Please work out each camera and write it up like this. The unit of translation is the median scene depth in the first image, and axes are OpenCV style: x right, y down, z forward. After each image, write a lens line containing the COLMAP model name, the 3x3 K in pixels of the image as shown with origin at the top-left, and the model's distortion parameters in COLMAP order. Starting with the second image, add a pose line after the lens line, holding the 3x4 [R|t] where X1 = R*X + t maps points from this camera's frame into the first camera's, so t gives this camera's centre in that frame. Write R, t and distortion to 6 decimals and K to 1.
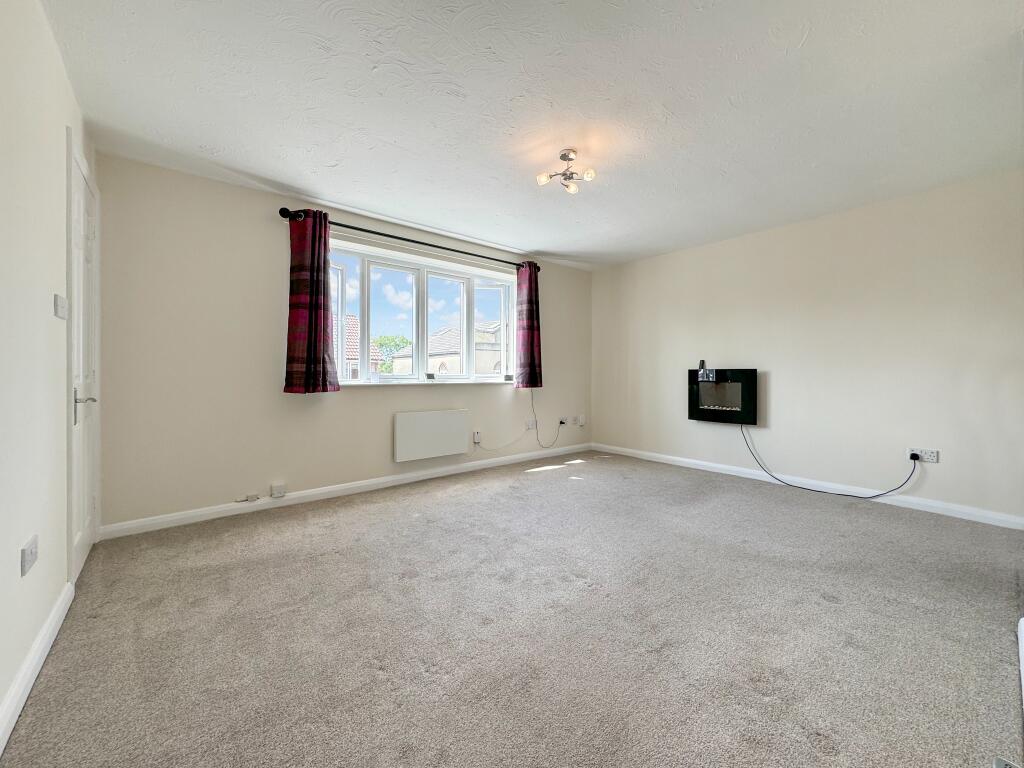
lens RADIAL K [[413.4, 0, 509.9], [0, 413.4, 370.8], [0, 0, 1]] dist [0.000984, 0.000162]
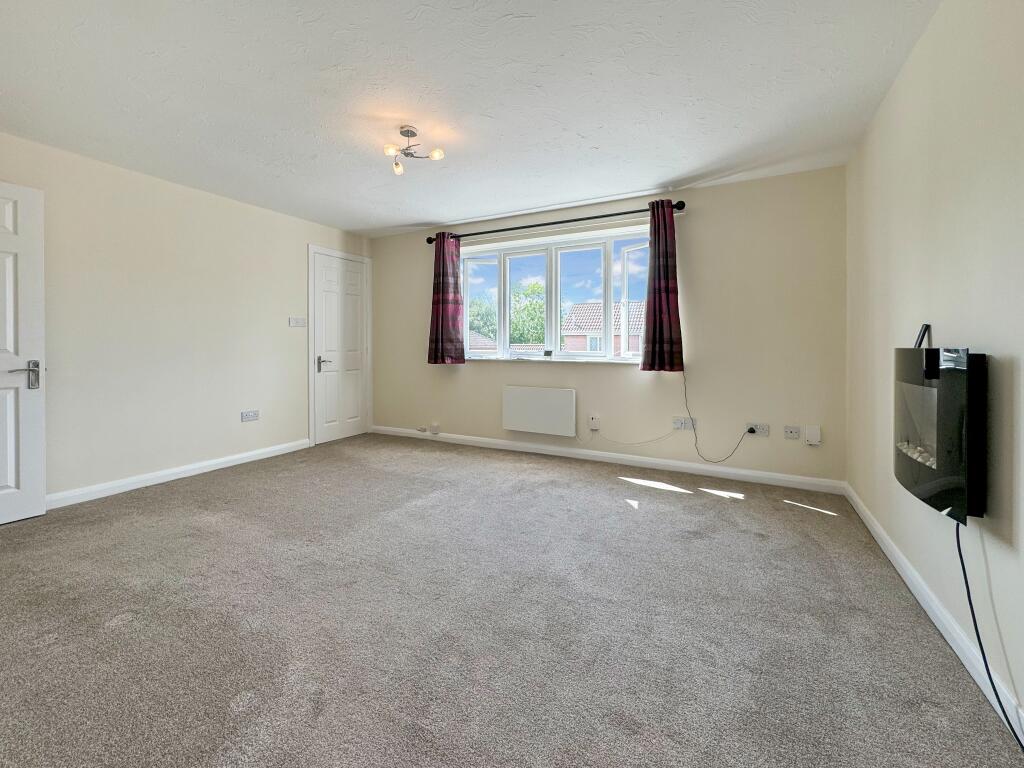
lens RADIAL K [[416.4, 0, 512.7], [0, 416.4, 348.7], [0, 0, 1]] dist [-0.000510, 0.000002]
pose [[0.391264, 0.006044, -0.920259, 0.723080], [0.002599, 0.999967, 0.007672, -0.006563], [0.920275, -0.005393, 0.391235, 0.534347]]
